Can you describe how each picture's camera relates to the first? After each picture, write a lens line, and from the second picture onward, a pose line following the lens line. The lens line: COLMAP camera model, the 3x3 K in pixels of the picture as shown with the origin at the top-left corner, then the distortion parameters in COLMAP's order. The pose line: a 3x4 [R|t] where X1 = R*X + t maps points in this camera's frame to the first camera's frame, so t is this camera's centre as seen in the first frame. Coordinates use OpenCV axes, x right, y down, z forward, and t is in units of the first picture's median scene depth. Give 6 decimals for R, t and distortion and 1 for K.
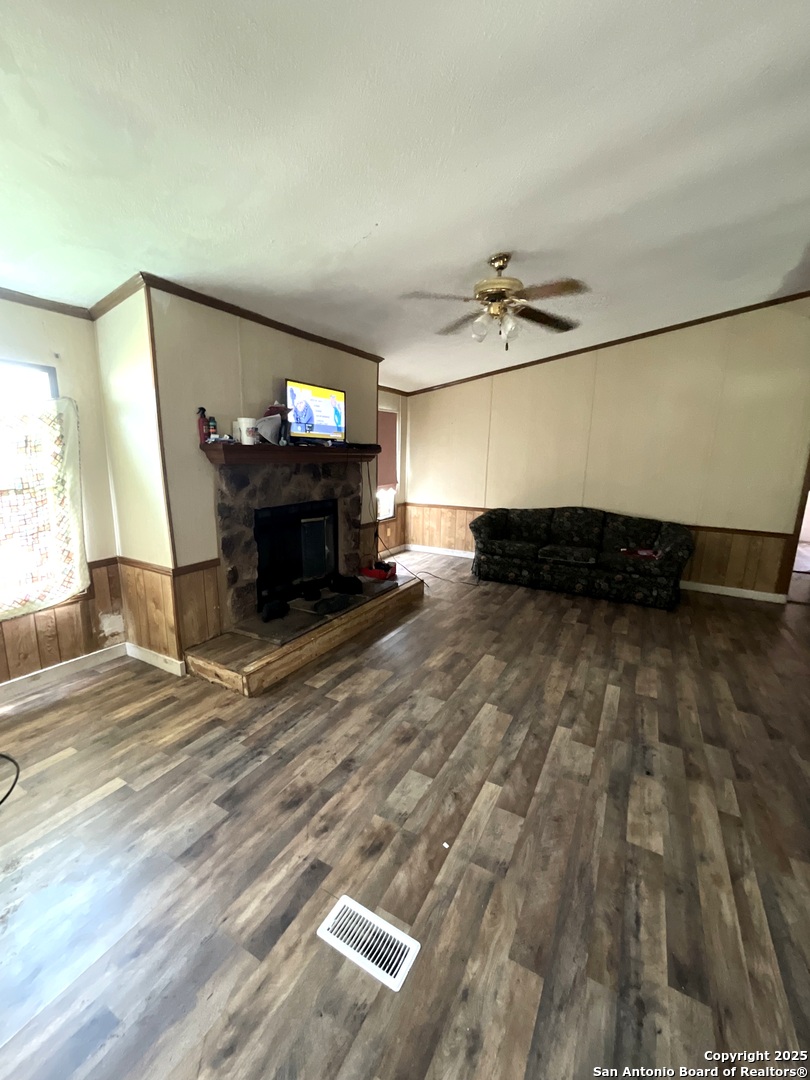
lens RADIAL K [[438.8, 0, 404.6], [0, 438.8, 541.4], [0, 0, 1]] dist [0.001315, 0.001072]
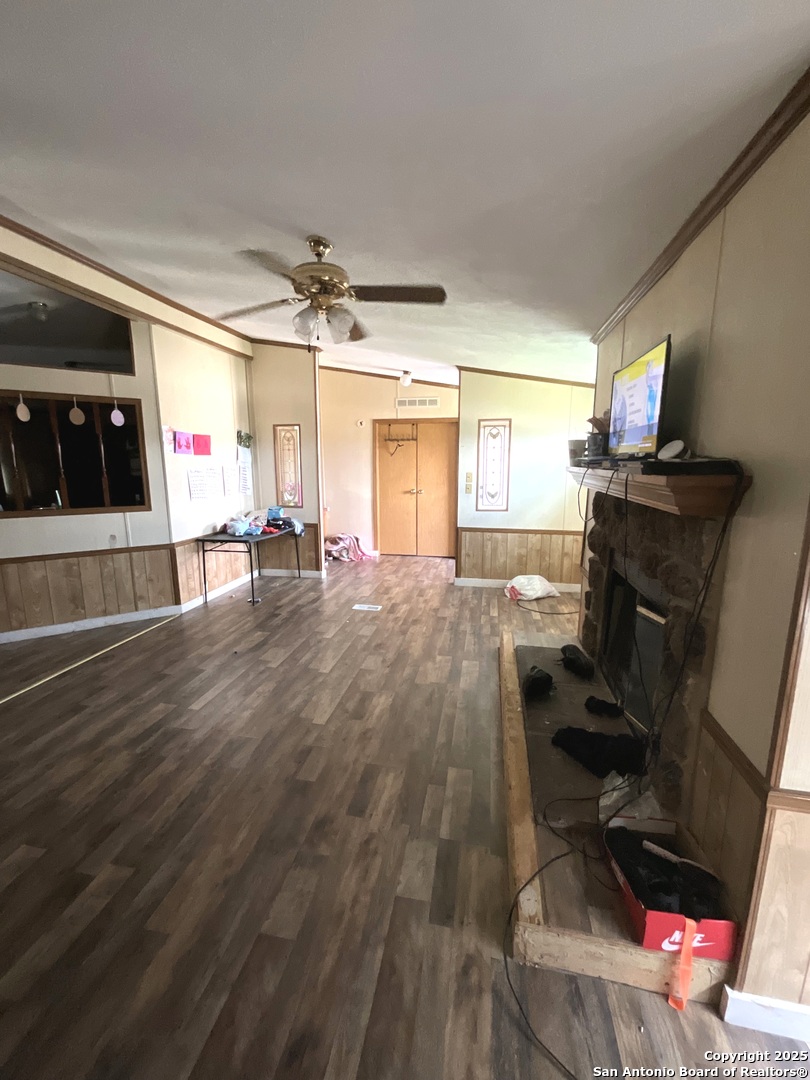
lens RADIAL K [[438.8, 0, 404.6], [0, 438.8, 541.4], [0, 0, 1]] dist [0.001315, 0.001072]
pose [[-0.951792, 0.035446, -0.304688, 0.360575], [-0.080649, 0.929437, 0.360059, -0.455248], [0.295951, 0.367274, -0.881772, 2.122934]]
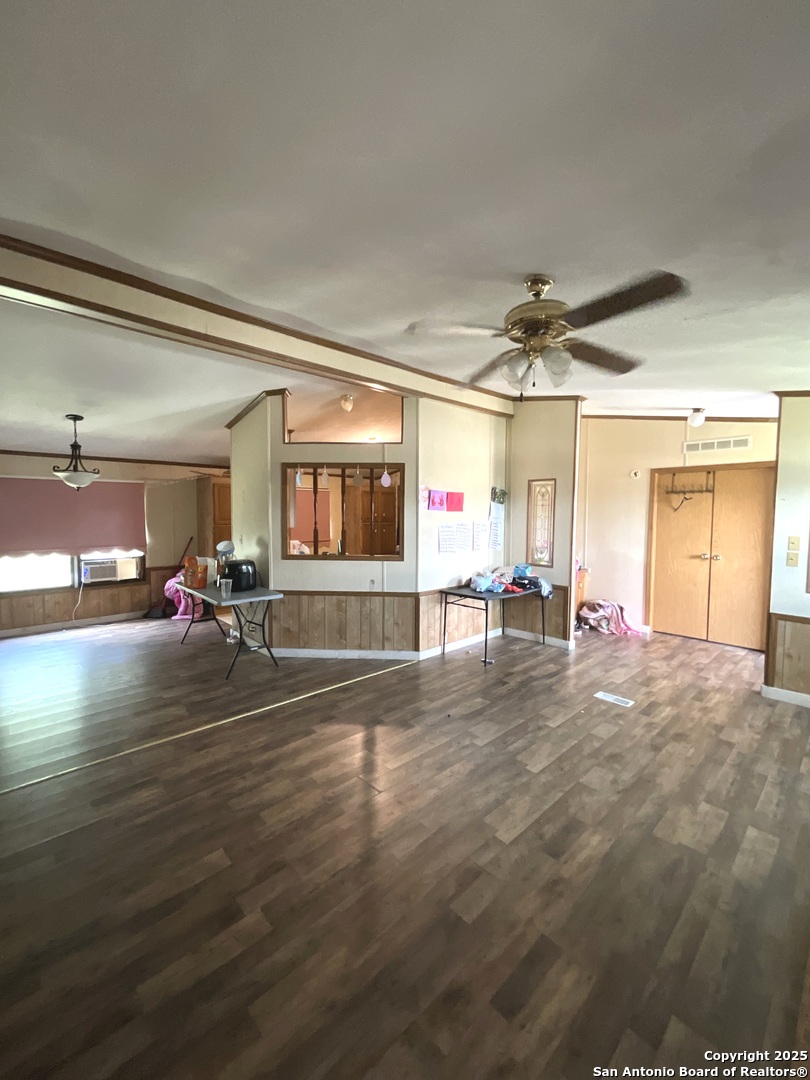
lens RADIAL K [[438.8, 0, 404.6], [0, 438.8, 541.4], [0, 0, 1]] dist [0.001315, 0.001072]
pose [[-0.950586, -0.046137, 0.307015, 0.197018], [0.037433, 0.964649, 0.260865, -0.444846], [-0.308197, 0.259468, -0.915255, 1.985113]]
